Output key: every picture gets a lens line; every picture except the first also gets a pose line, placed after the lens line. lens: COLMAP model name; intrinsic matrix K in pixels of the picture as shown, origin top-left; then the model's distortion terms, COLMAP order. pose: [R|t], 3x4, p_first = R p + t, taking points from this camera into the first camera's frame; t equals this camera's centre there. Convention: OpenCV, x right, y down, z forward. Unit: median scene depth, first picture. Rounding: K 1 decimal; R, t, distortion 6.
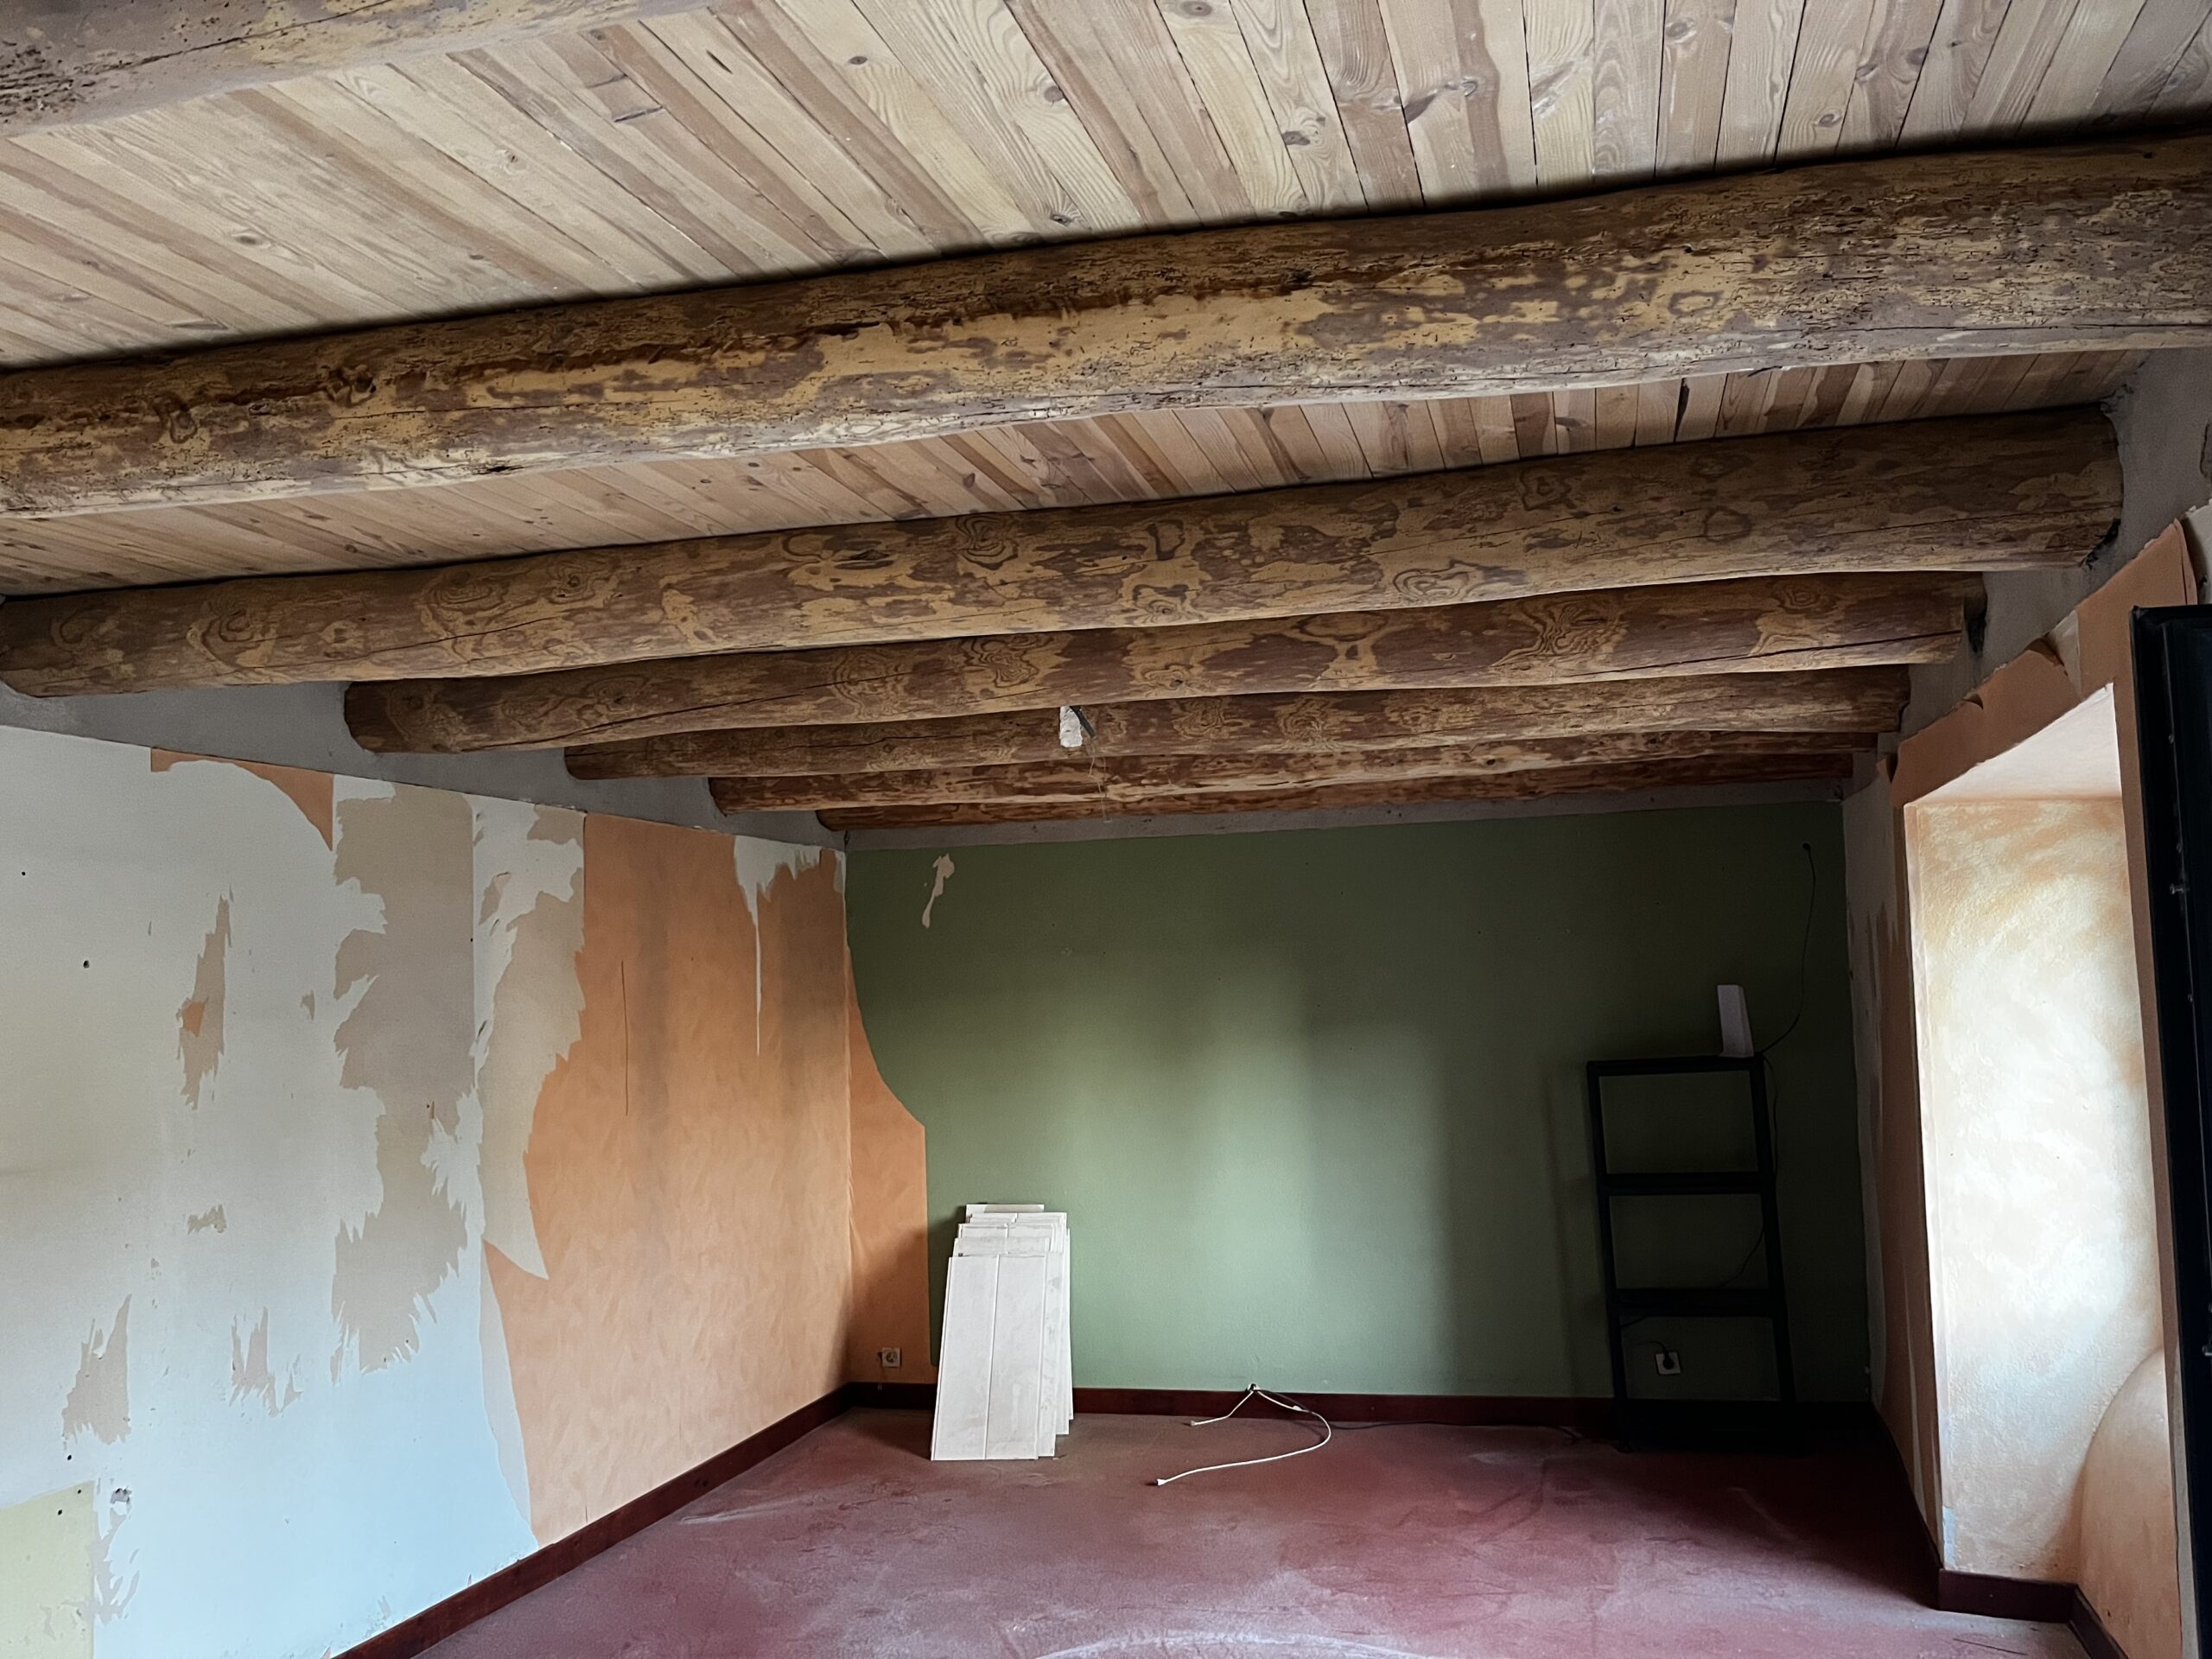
lens RADIAL K [[1675.1, 0, 1114.2], [0, 1675.1, 829.4], [0, 0, 1]] dist [0.046512, -0.076283]
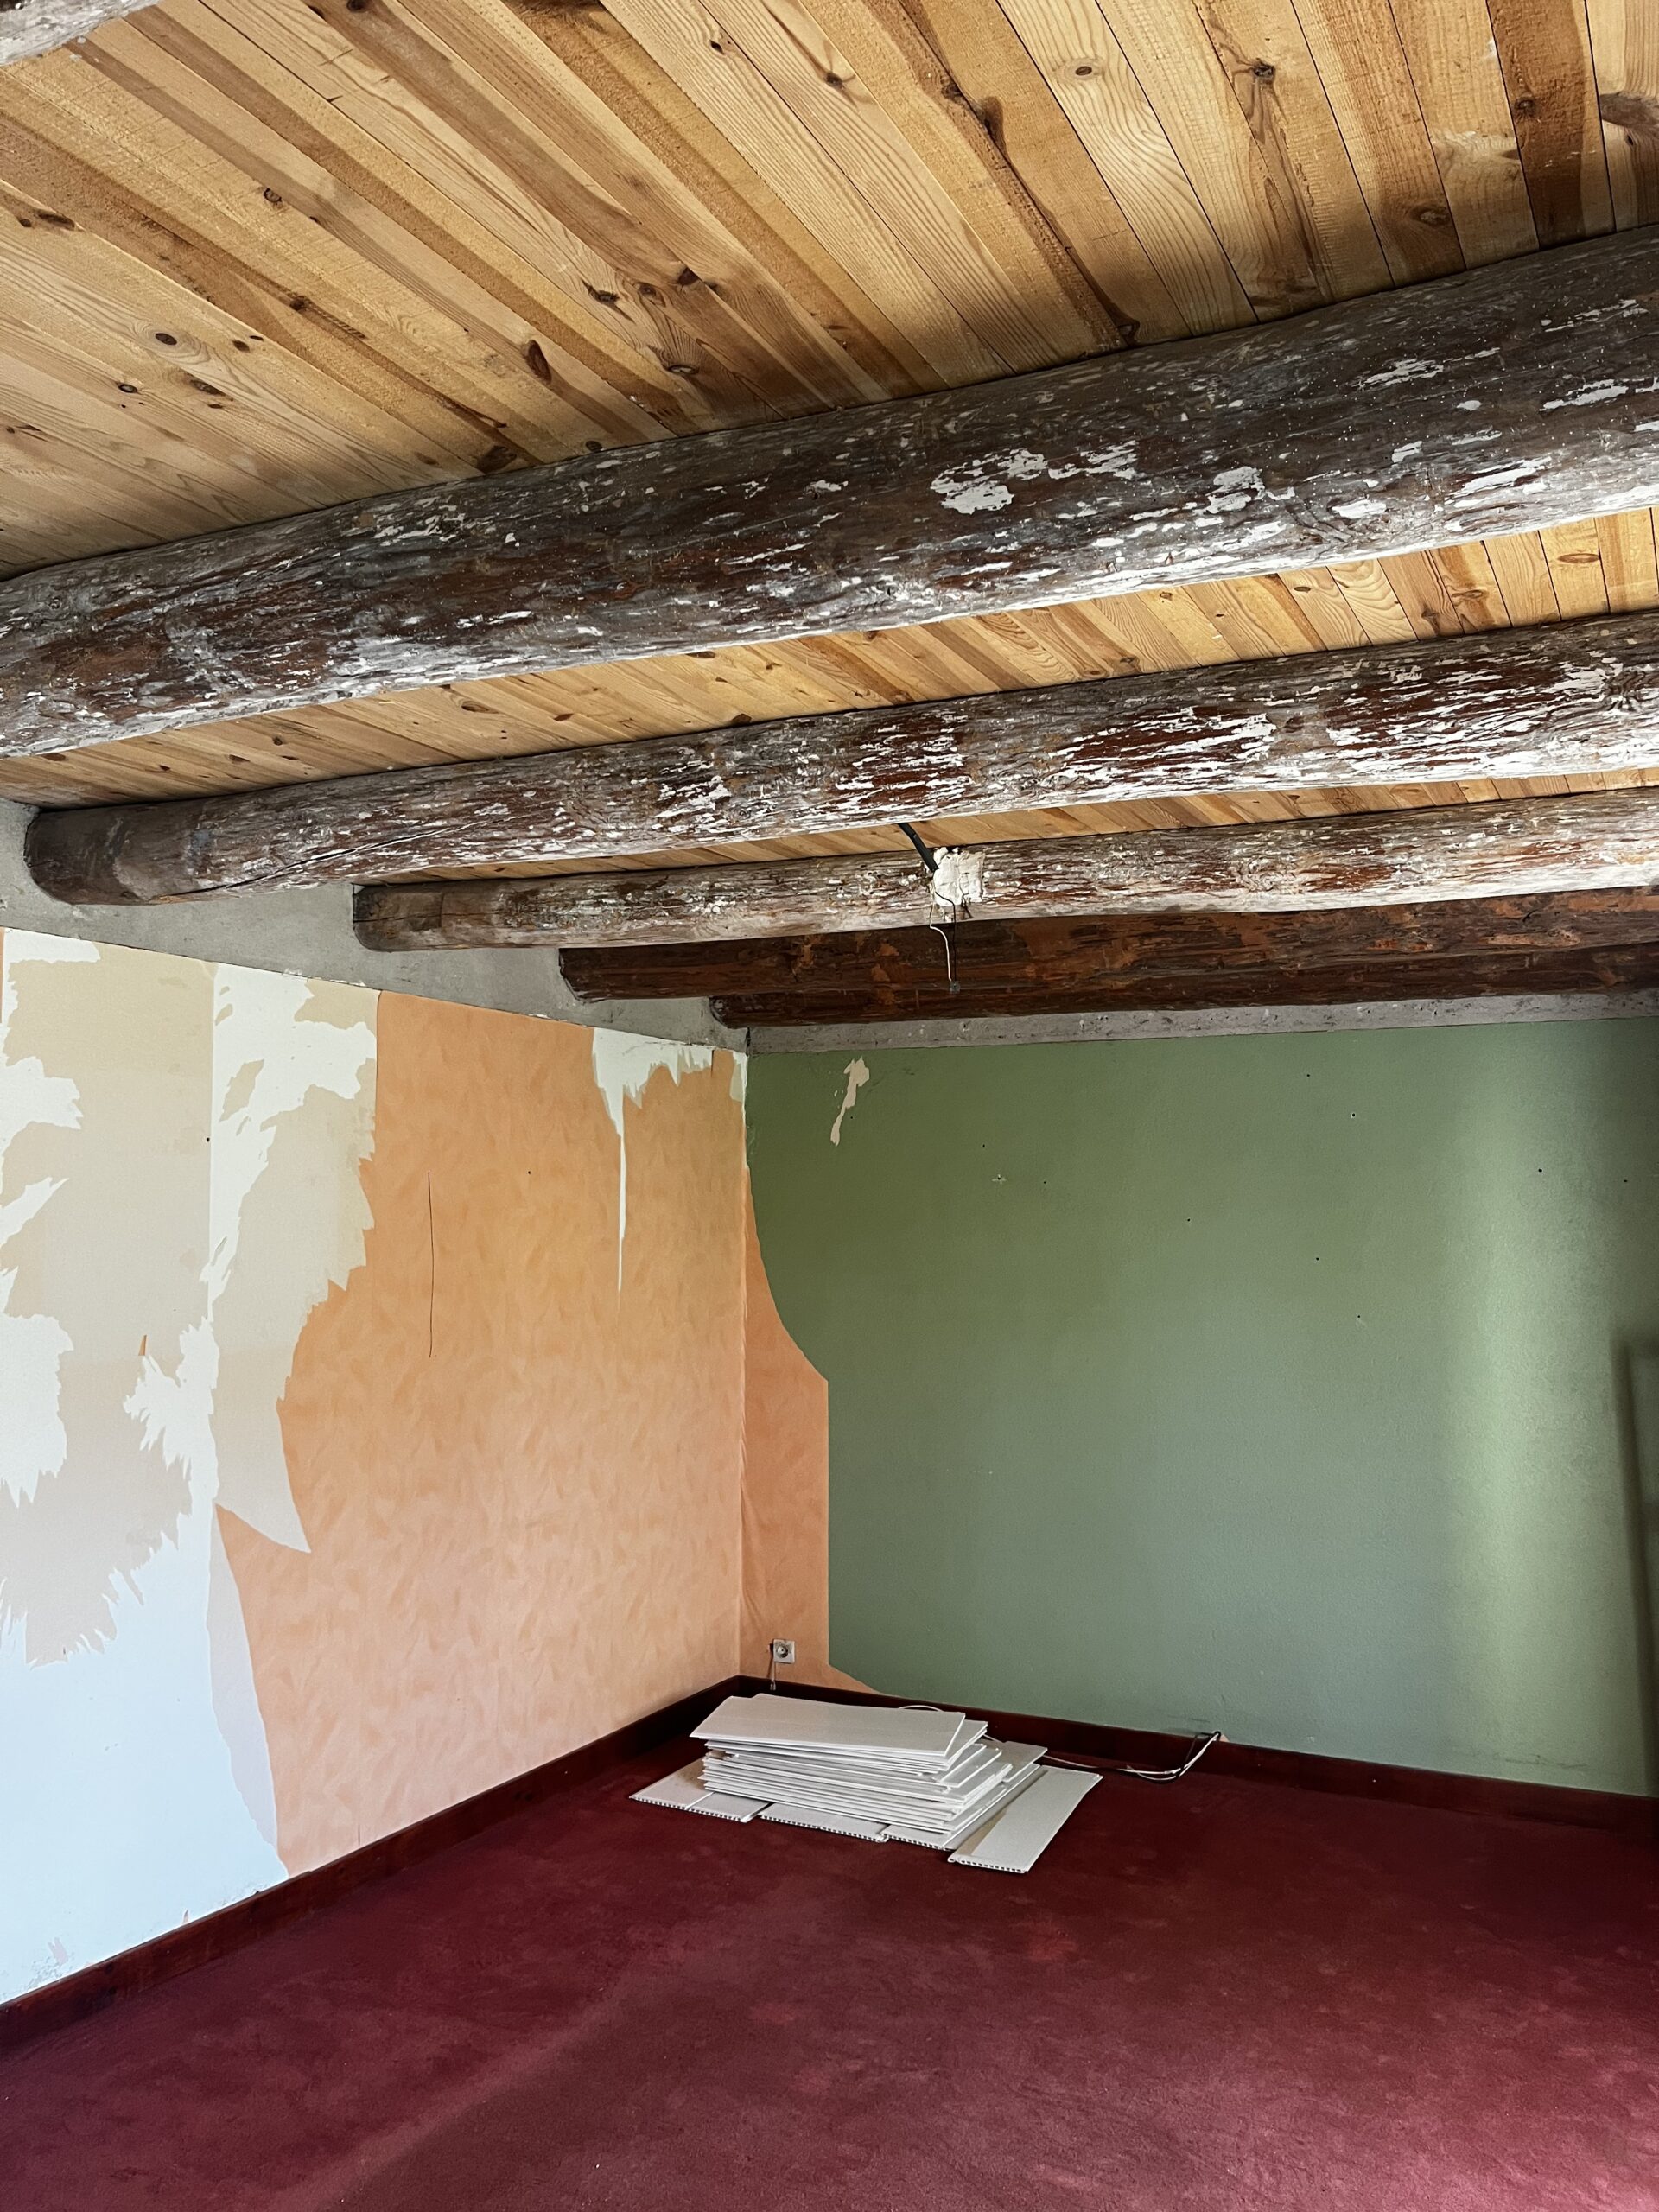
lens RADIAL K [[1675.1, 0, 827.2], [0, 1675.1, 1101.4], [0, 0, 1]] dist [0.046512, -0.076283]
pose [[0.977904, 0.020595, -0.208037, 0.079005], [-0.015157, 0.999501, 0.027700, 0.018475], [0.208503, -0.023935, 0.977729, 0.247333]]
